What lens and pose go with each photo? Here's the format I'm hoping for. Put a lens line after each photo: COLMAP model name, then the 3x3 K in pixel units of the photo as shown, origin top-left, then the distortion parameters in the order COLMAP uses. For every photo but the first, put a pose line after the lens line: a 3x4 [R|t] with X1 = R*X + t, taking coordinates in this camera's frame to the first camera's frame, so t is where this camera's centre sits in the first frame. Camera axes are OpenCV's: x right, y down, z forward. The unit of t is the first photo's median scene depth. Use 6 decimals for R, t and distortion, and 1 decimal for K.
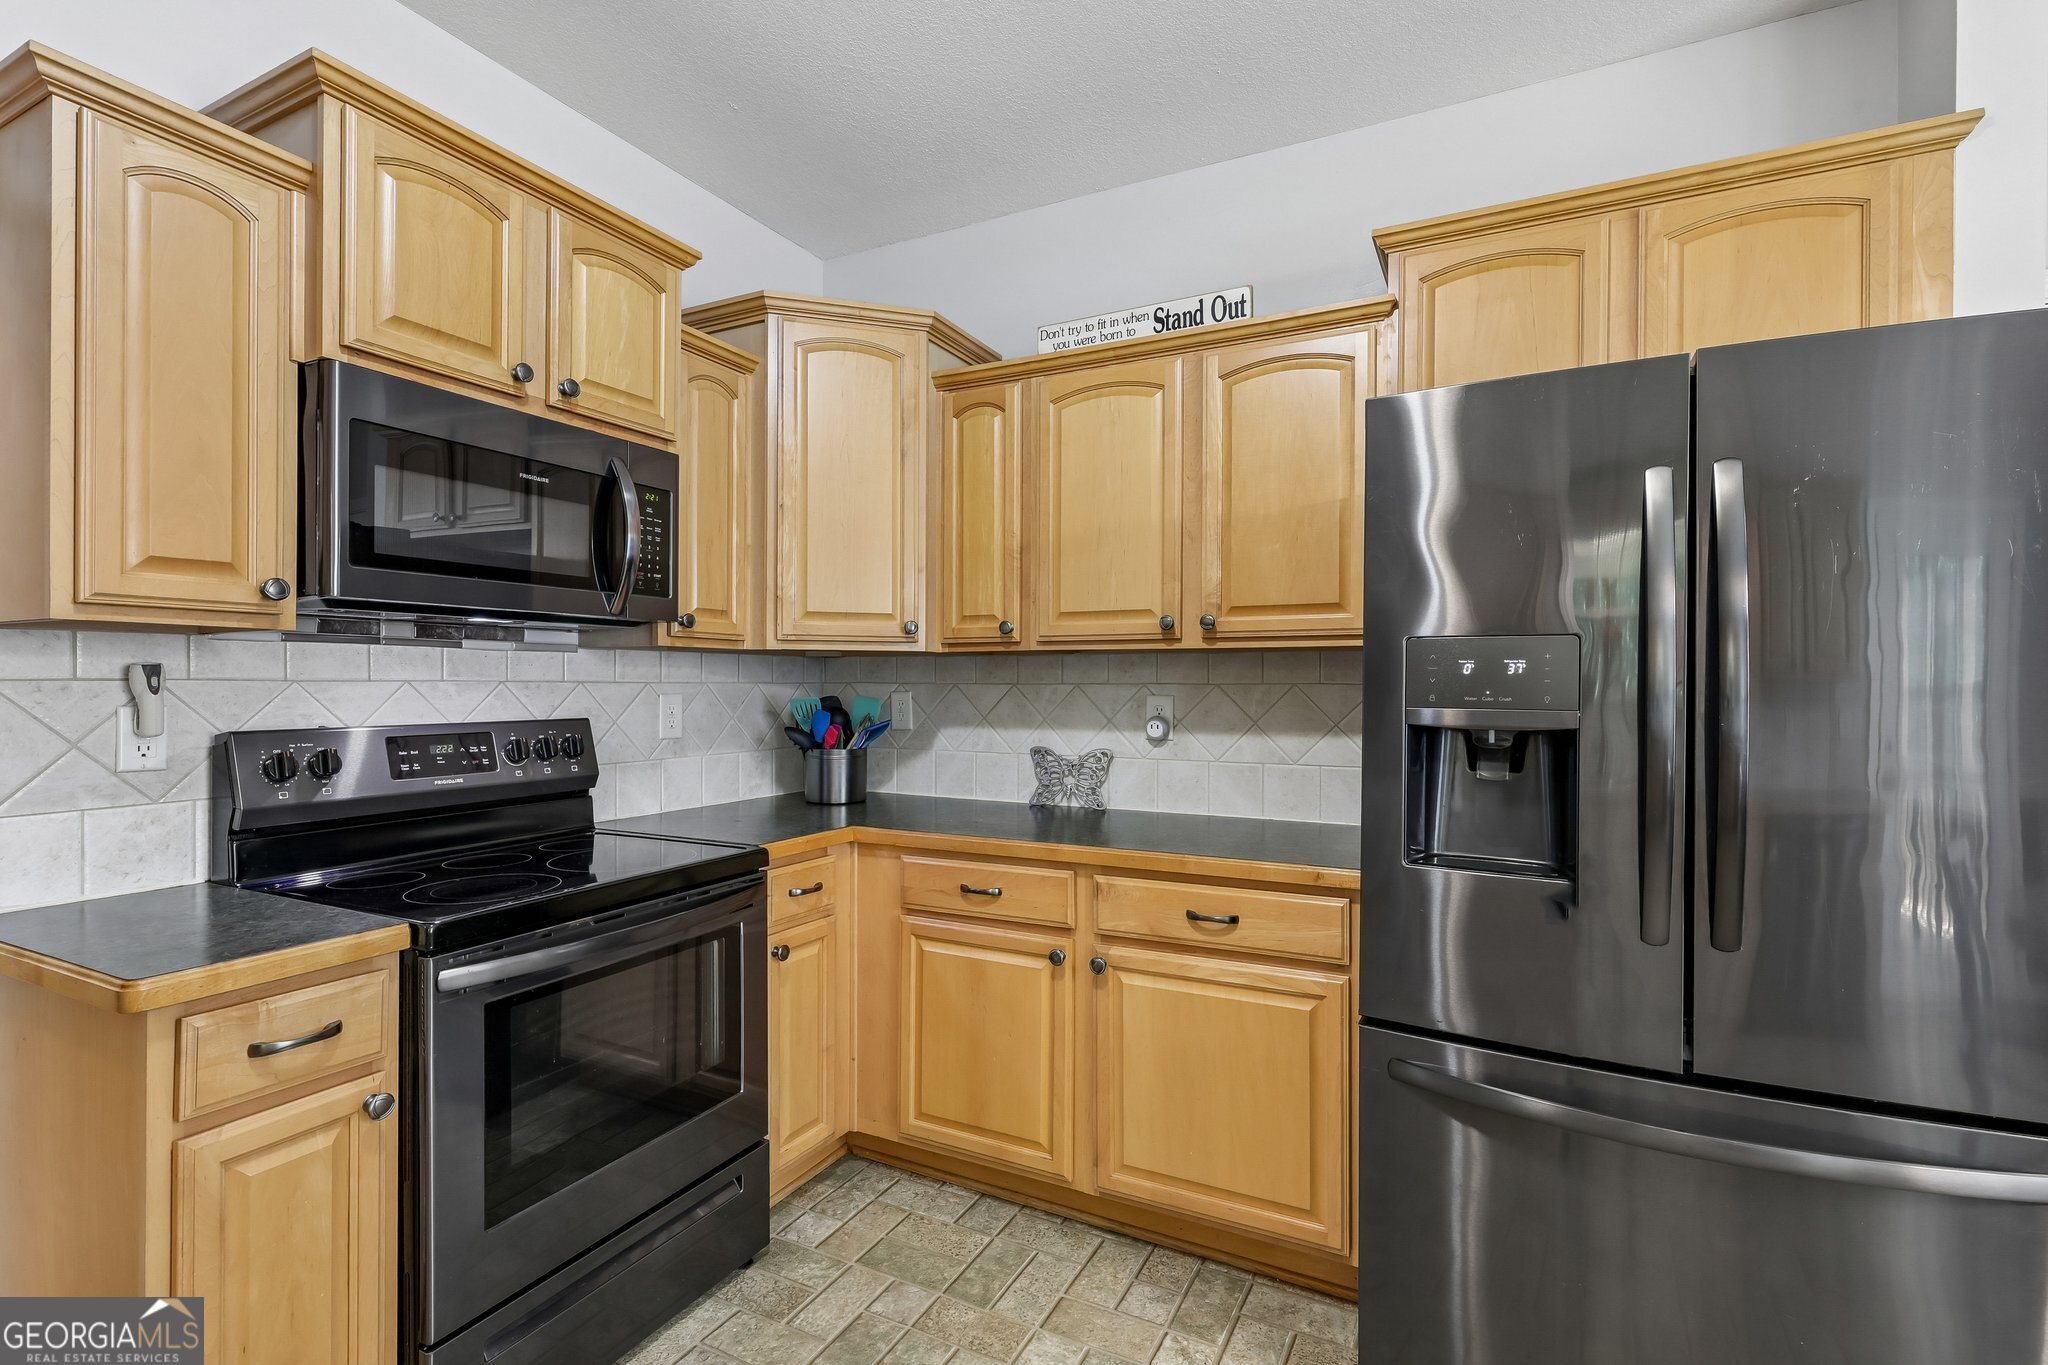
lens RADIAL K [[929.7, 0, 1019.5], [0, 929.7, 691.8], [0, 0, 1]] dist [-0.001723, 0.000032]
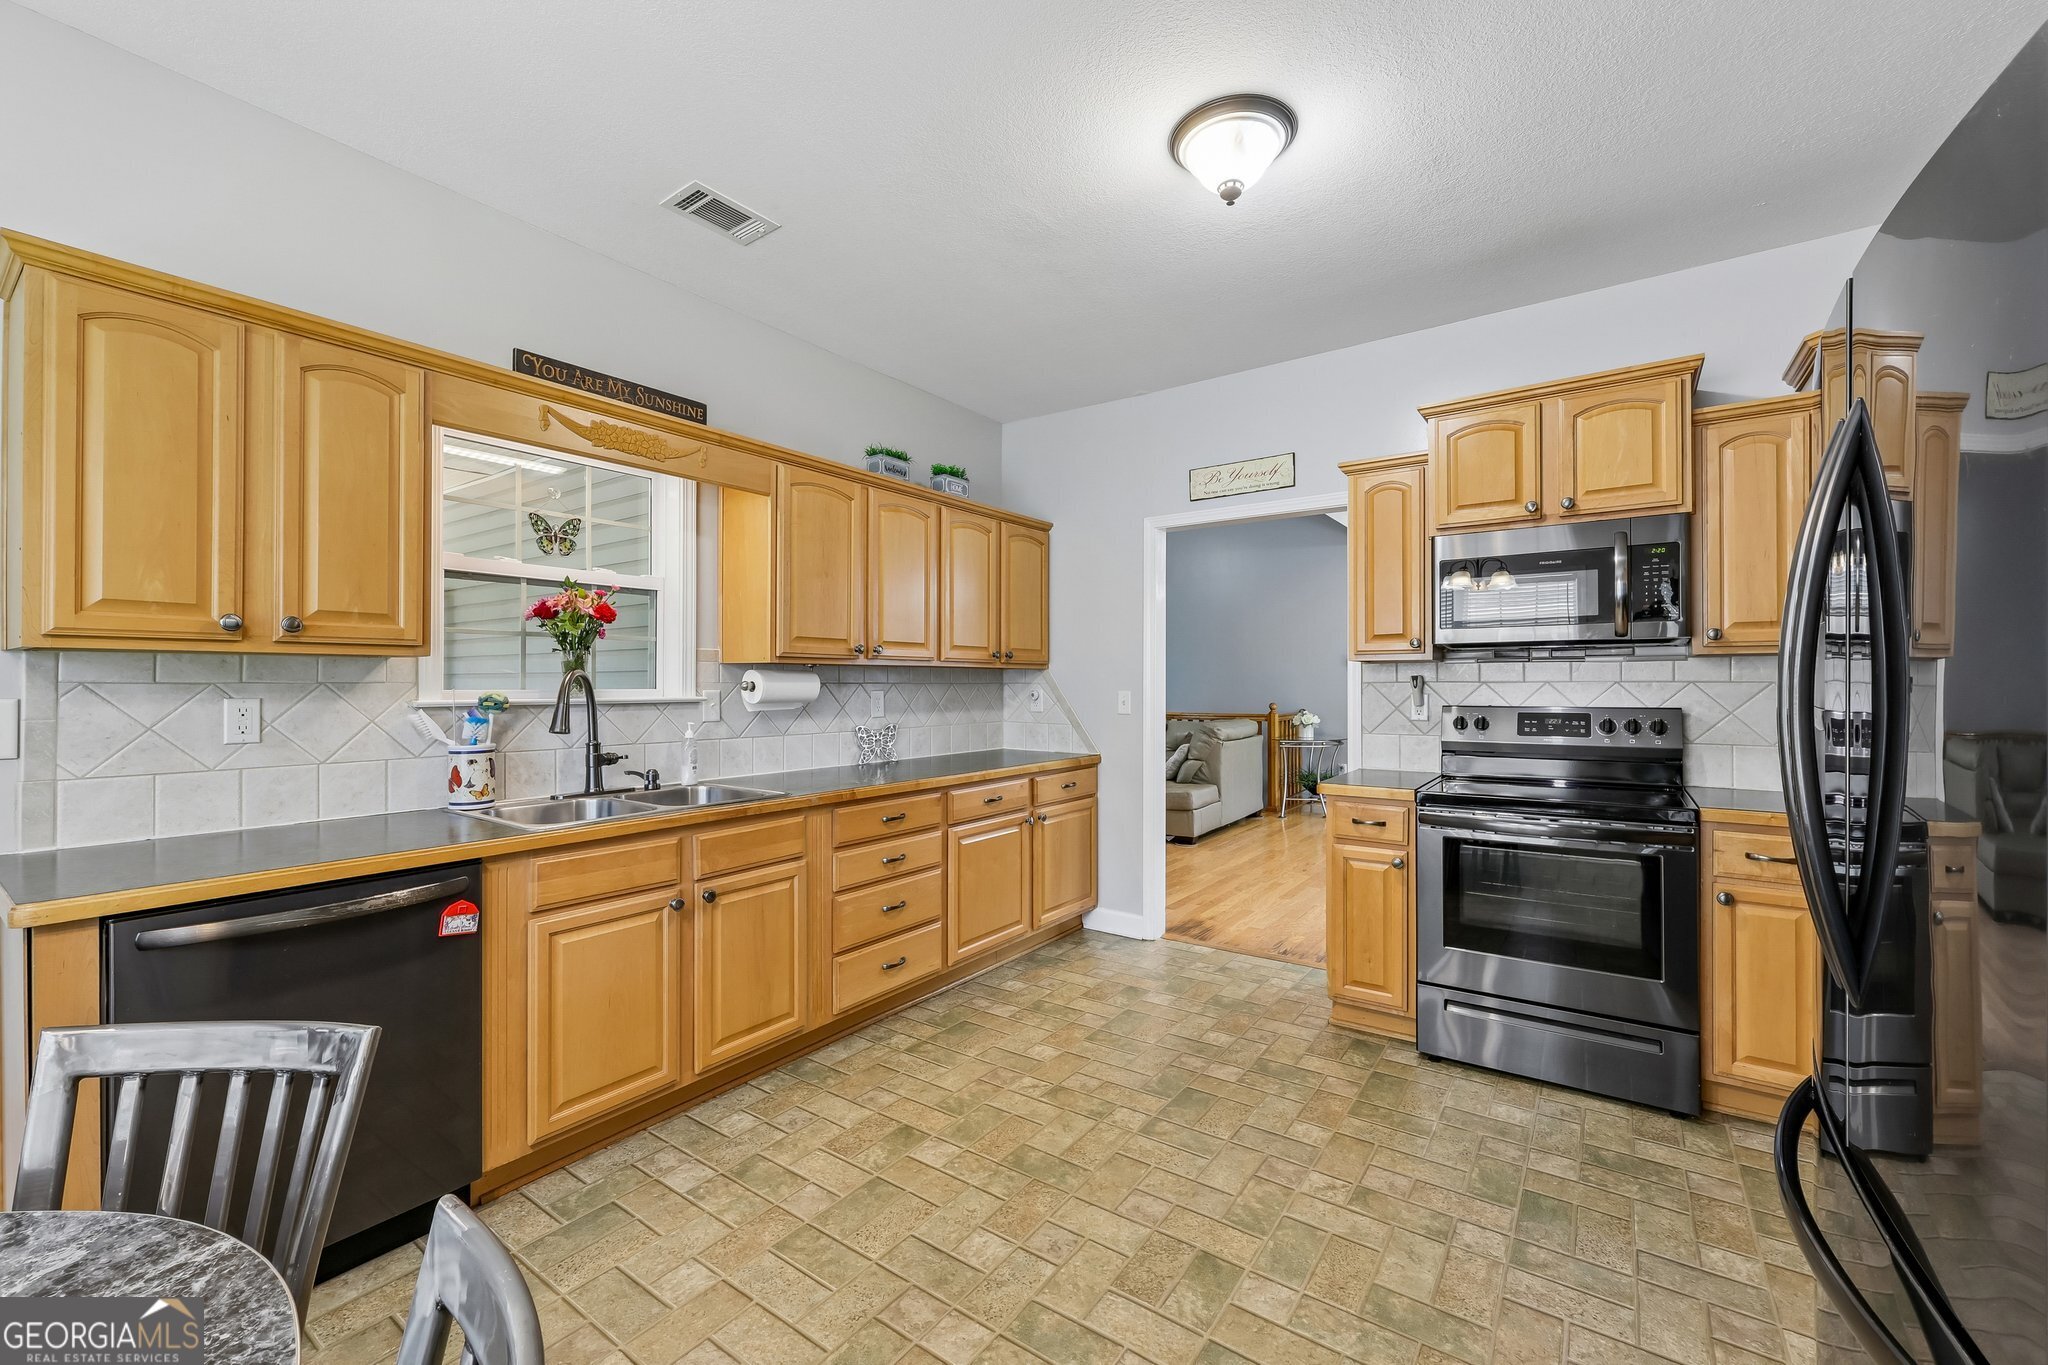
lens RADIAL K [[824.2, 0, 1013.4], [0, 824.2, 681.1], [0, 0, 1]] dist [-0.009686, -0.000287]
pose [[-0.145314, -0.003419, -0.989380, 1.037766], [-0.004321, 0.999987, -0.002821, -0.004372], [0.989376, 0.003865, -0.145326, 0.228594]]
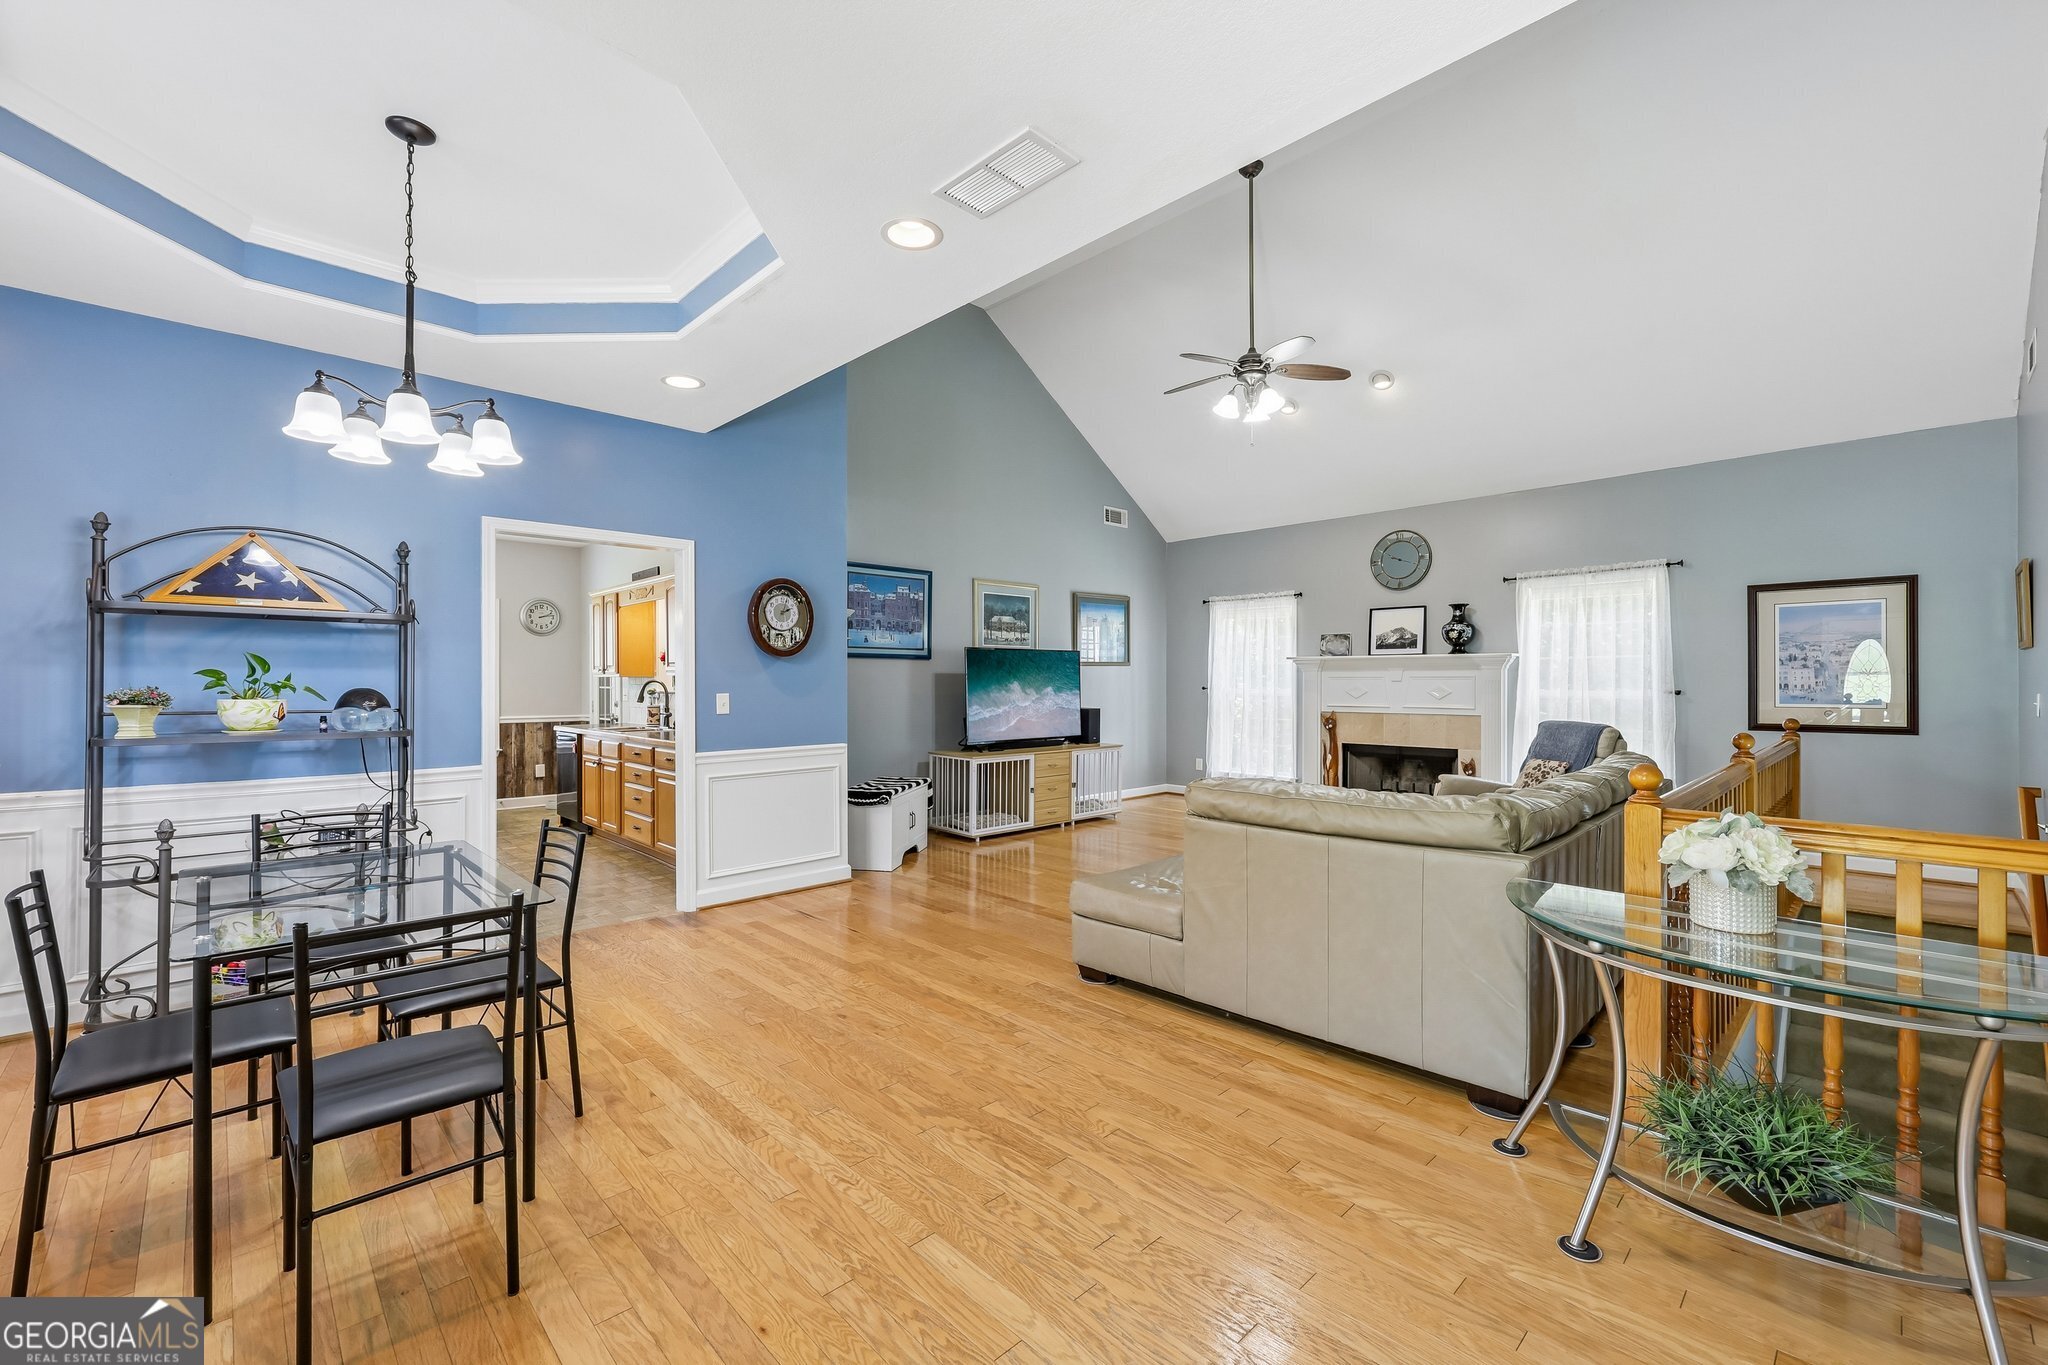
lens RADIAL K [[824.2, 0, 1016.9], [0, 824.2, 686.8], [0, 0, 1]] dist [-0.009686, -0.000287]
pose [[-0.950704, -0.002814, 0.310088, -2.599481], [-0.000058, 0.999960, 0.008897, -0.023240], [-0.310100, 0.008440, -0.950666, 2.158590]]
